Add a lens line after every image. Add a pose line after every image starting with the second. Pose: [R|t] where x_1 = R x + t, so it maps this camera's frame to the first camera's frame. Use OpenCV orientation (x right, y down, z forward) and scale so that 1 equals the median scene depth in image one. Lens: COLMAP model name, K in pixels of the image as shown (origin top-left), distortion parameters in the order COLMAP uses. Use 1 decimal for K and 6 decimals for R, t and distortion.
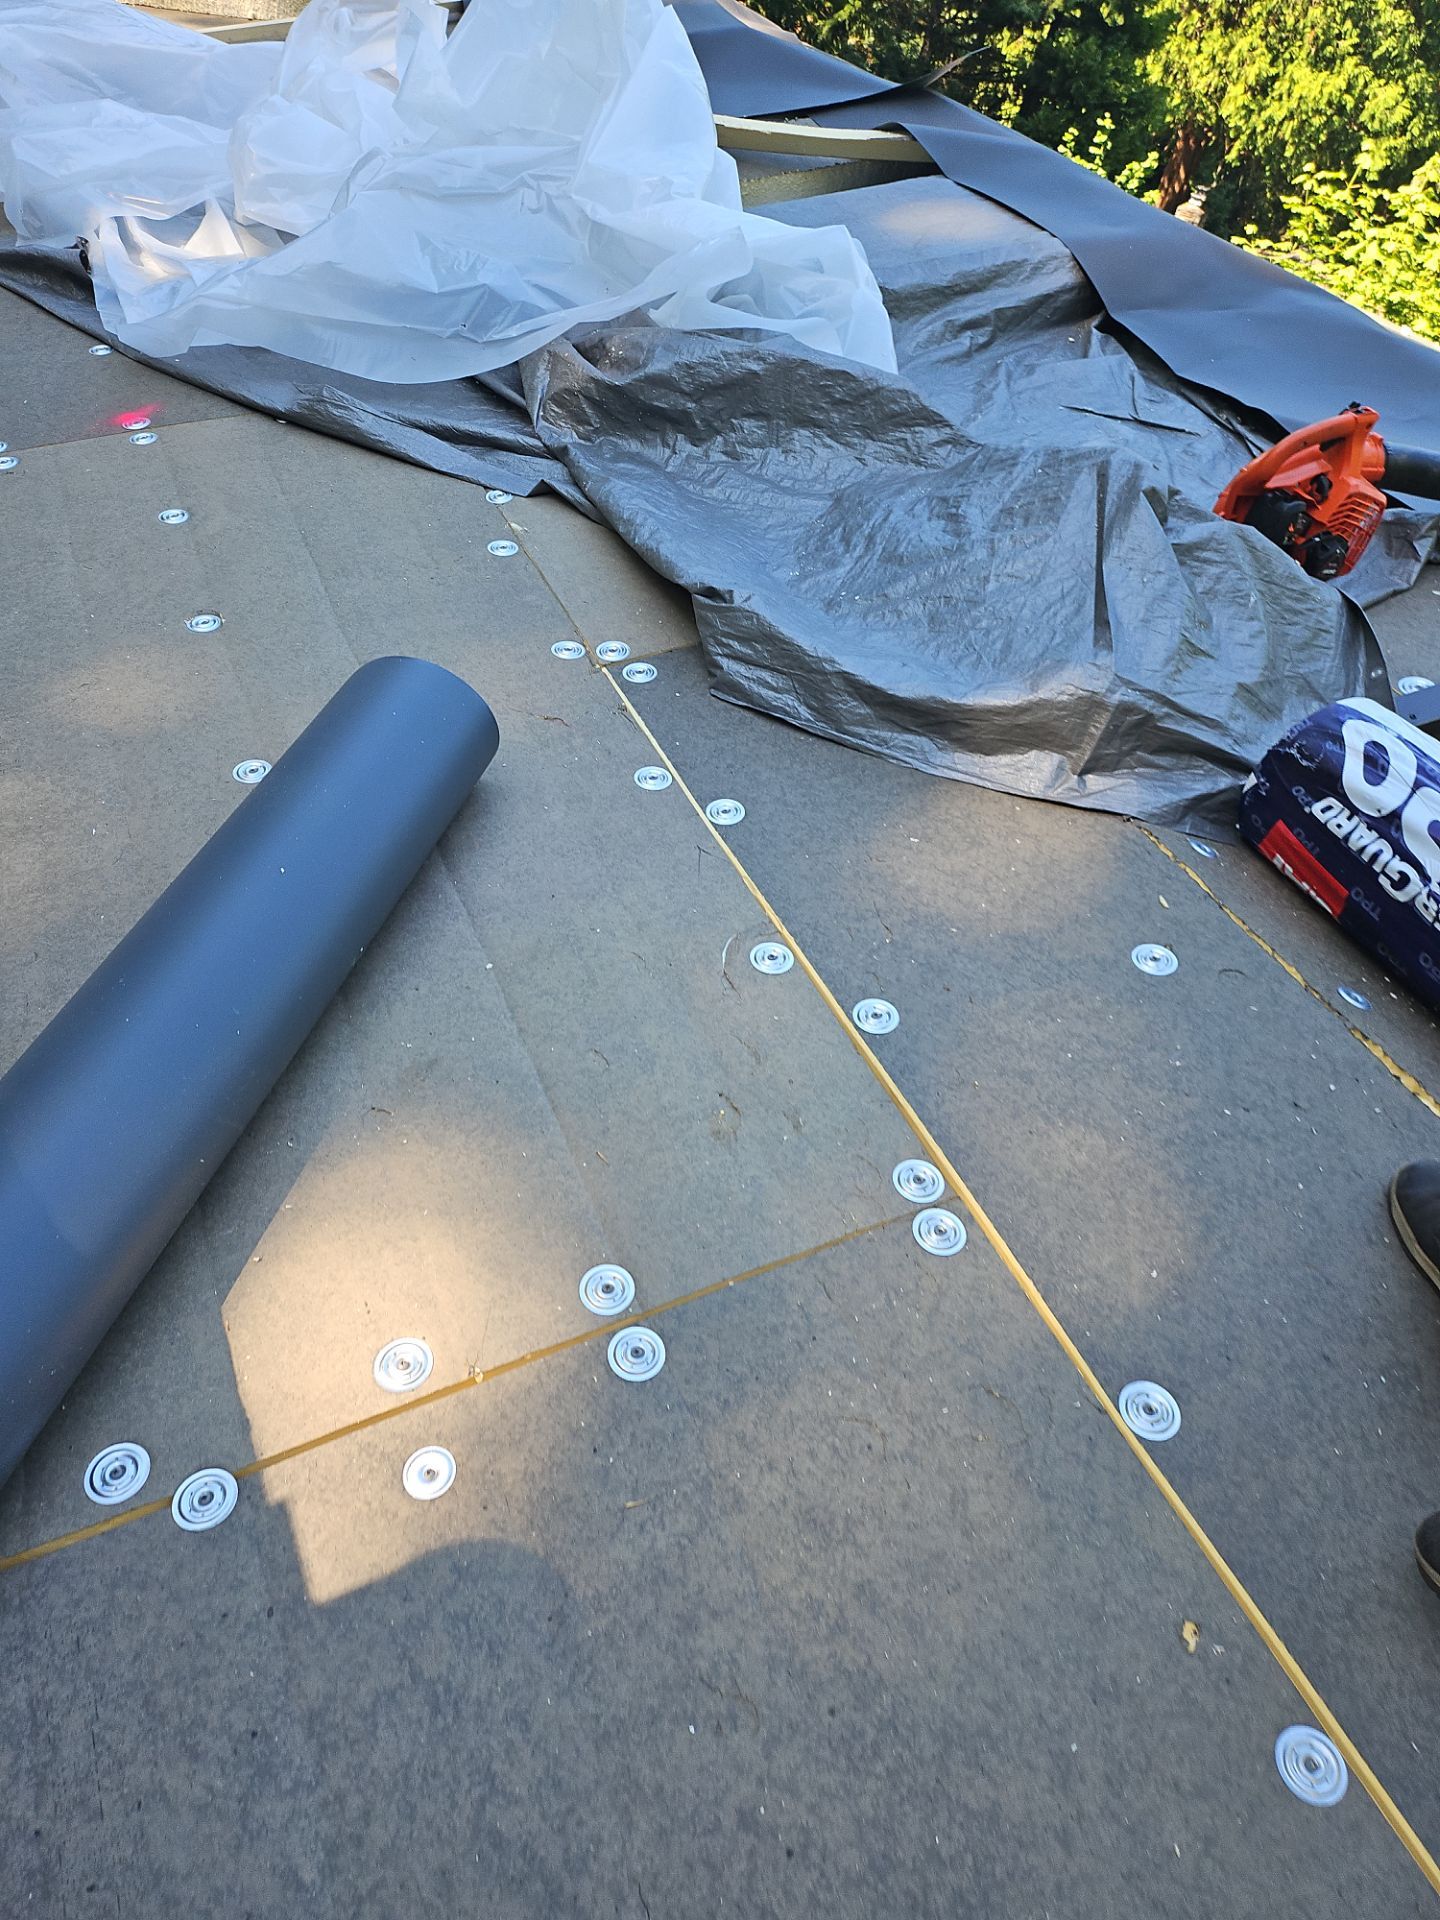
lens RADIAL K [[1326.5, 0, 730.1], [0, 1326.5, 944.1], [0, 0, 1]] dist [0.053782, -0.058432]
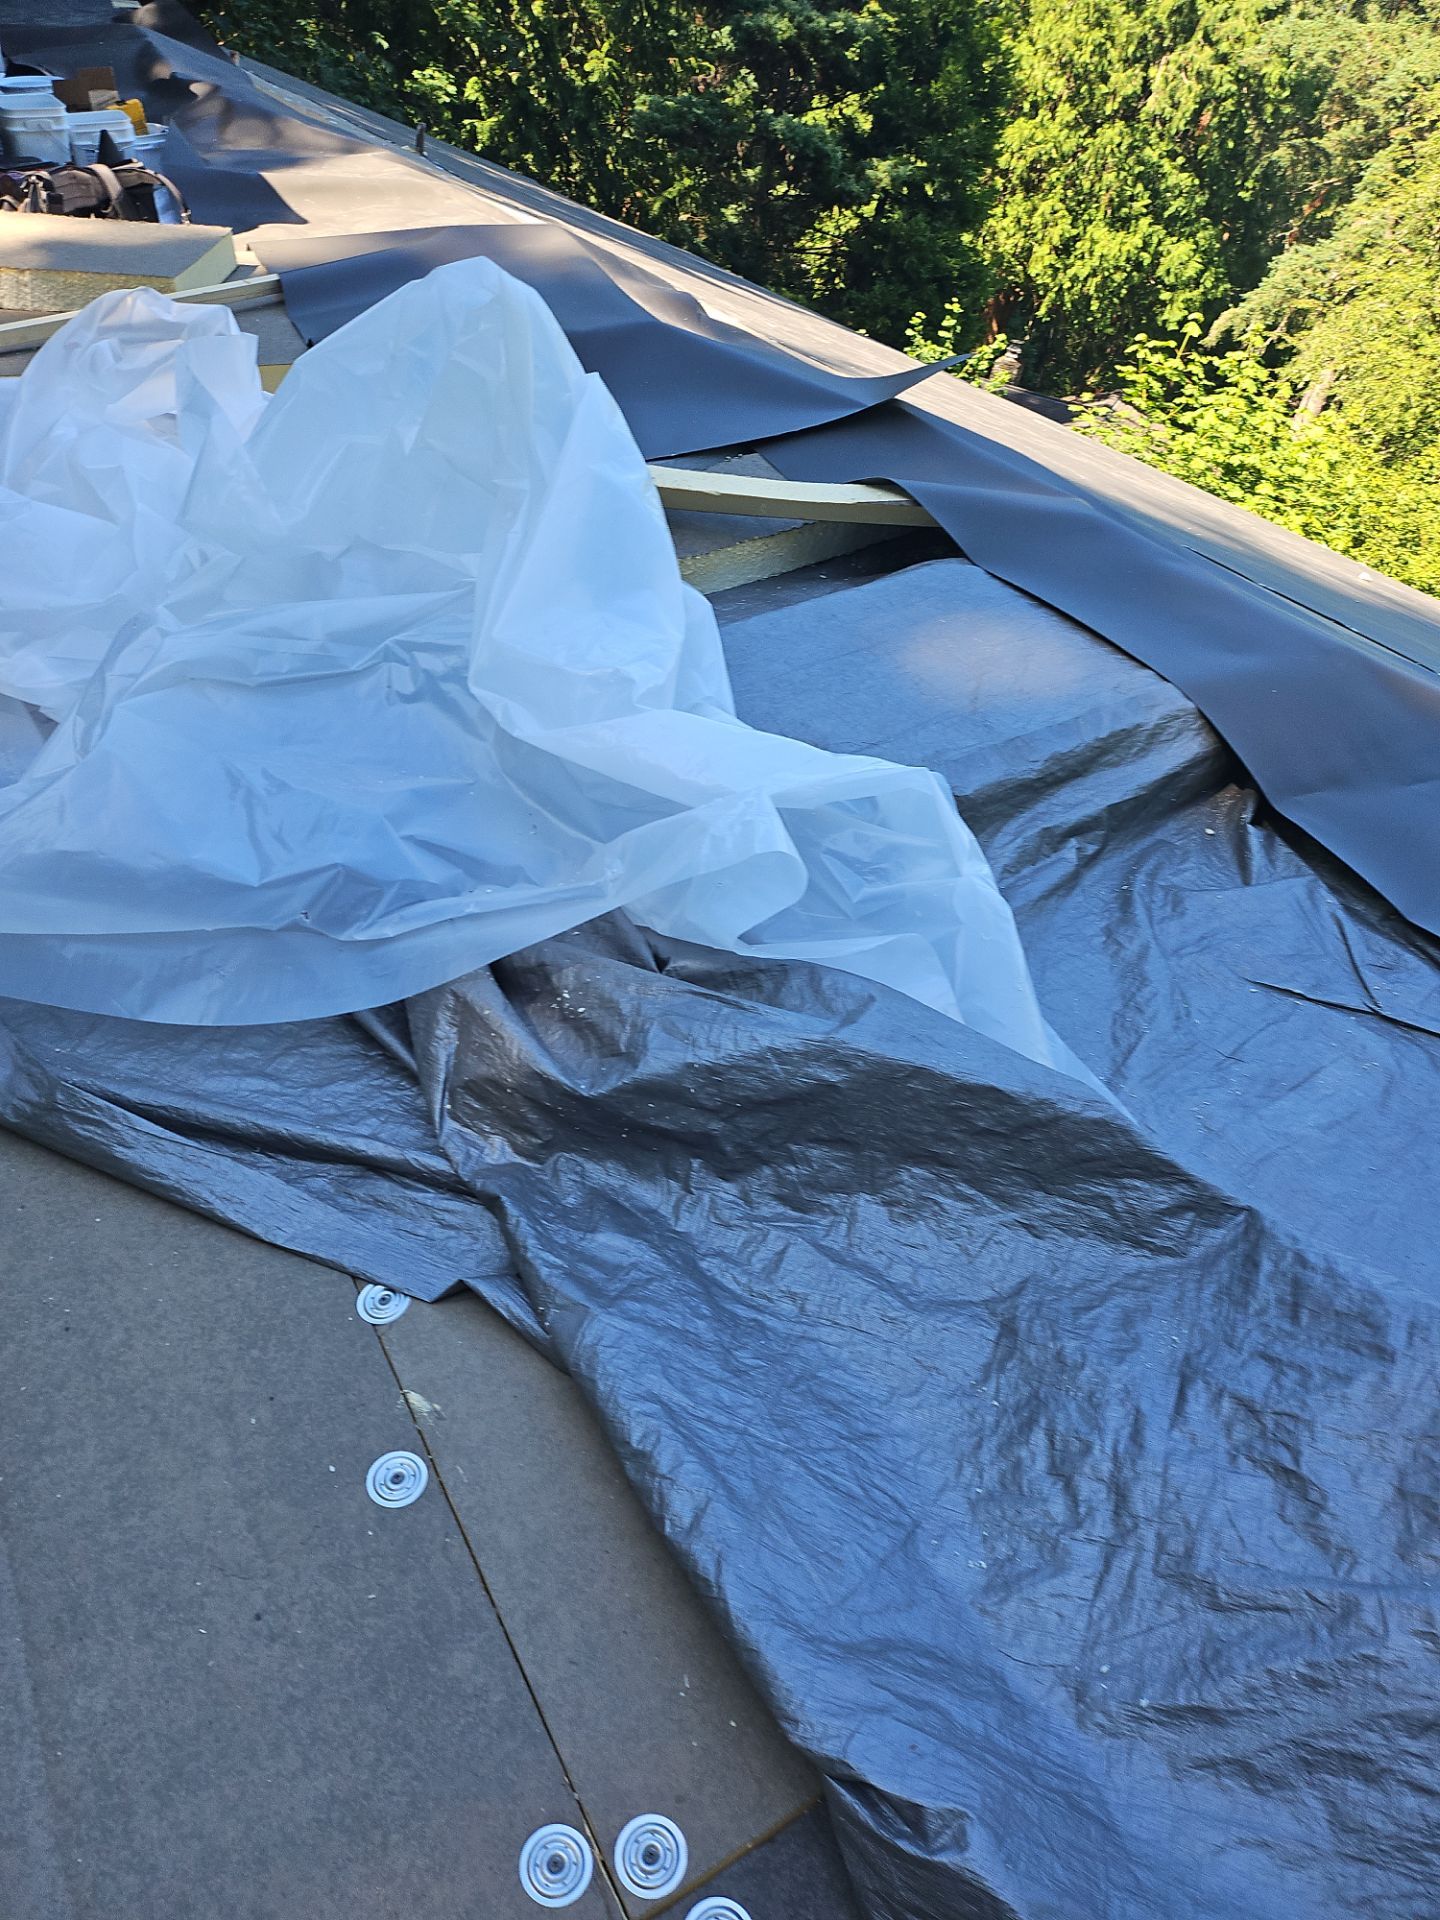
lens RADIAL K [[1326.5, 0, 729.4], [0, 1326.5, 971.5], [0, 0, 1]] dist [0.053782, -0.058432]
pose [[0.993324, -0.060731, 0.098073, -0.057109], [0.067433, 0.995503, -0.066535, -0.323740], [-0.093591, 0.072705, 0.992953, 0.320954]]
